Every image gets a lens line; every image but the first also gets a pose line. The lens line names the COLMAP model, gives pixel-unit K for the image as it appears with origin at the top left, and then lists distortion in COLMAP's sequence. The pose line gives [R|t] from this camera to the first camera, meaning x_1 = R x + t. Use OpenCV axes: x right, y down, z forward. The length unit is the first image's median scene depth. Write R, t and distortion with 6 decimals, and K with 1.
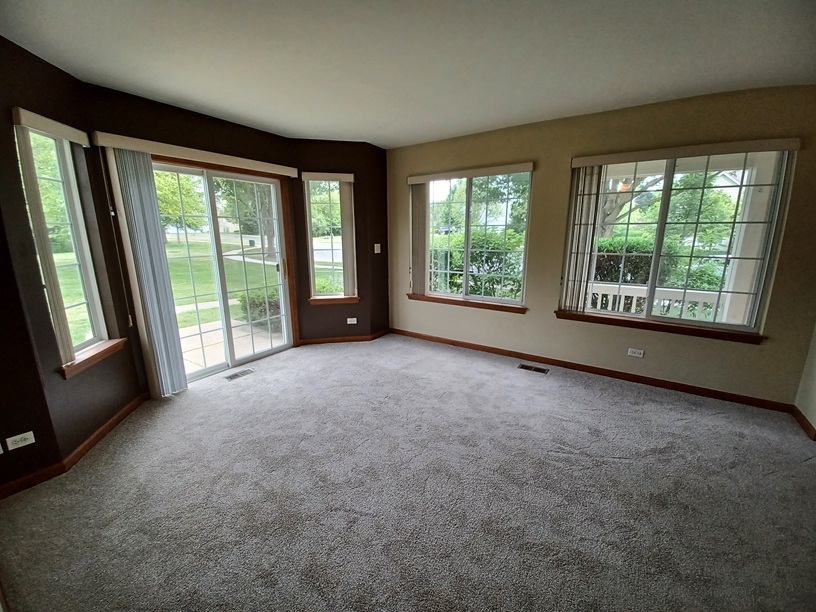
lens RADIAL K [[325.9, 0, 406.3], [0, 325.9, 303.4], [0, 0, 1]] dist [0.015517, -0.015249]
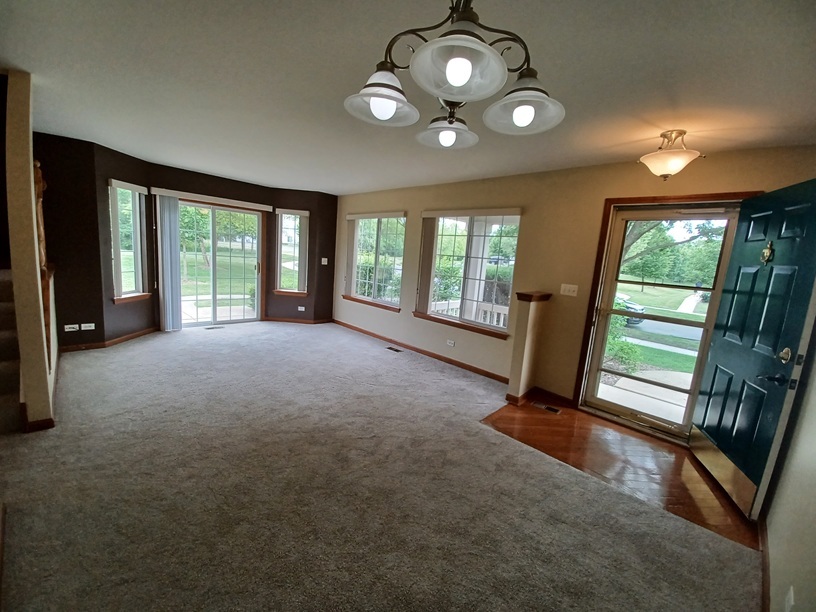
lens RADIAL K [[326.3, 0, 406.1], [0, 326.3, 303.7], [0, 0, 1]] dist [0.001963, 0.000156]
pose [[0.978446, 0.105357, -0.177606, 0.746589], [-0.117988, 0.991072, -0.062092, 0.090871], [0.169479, 0.081709, 0.982141, -0.478884]]
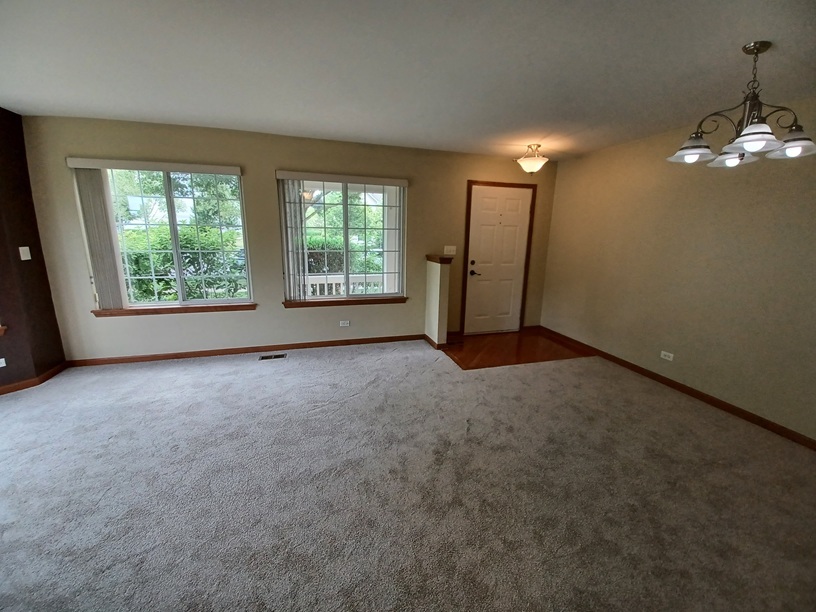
lens RADIAL K [[325.9, 0, 406.3], [0, 325.9, 303.4], [0, 0, 1]] dist [0.015517, -0.015249]
pose [[0.644819, -0.148567, 0.749757, -0.133262], [0.144901, 0.986900, 0.070938, 0.009541], [-0.750475, 0.062899, 0.657899, -0.083489]]
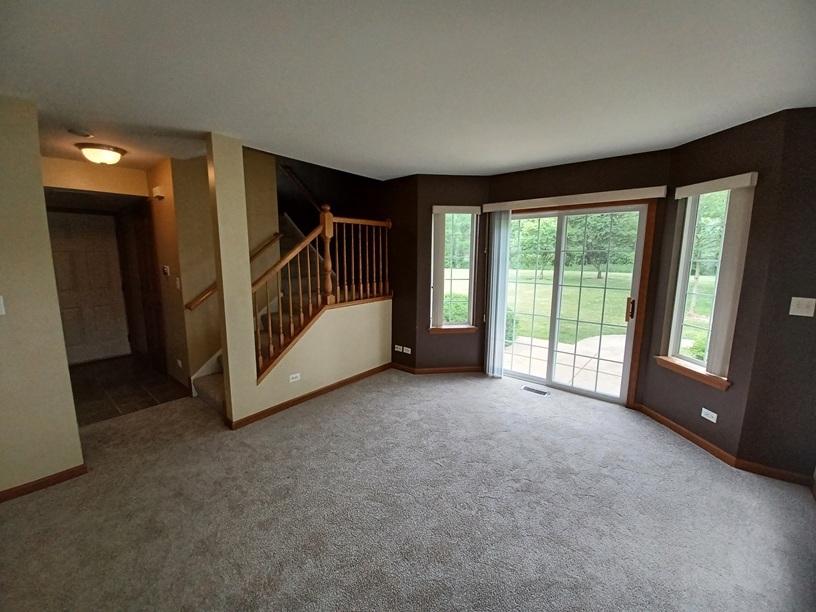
lens RADIAL K [[325.9, 0, 406.3], [0, 325.9, 303.4], [0, 0, 1]] dist [0.015517, -0.015249]
pose [[-0.101301, 0.147798, -0.983816, 0.617894], [-0.217806, 0.961618, 0.166890, -0.168489], [0.970721, 0.231187, -0.065222, 0.619062]]
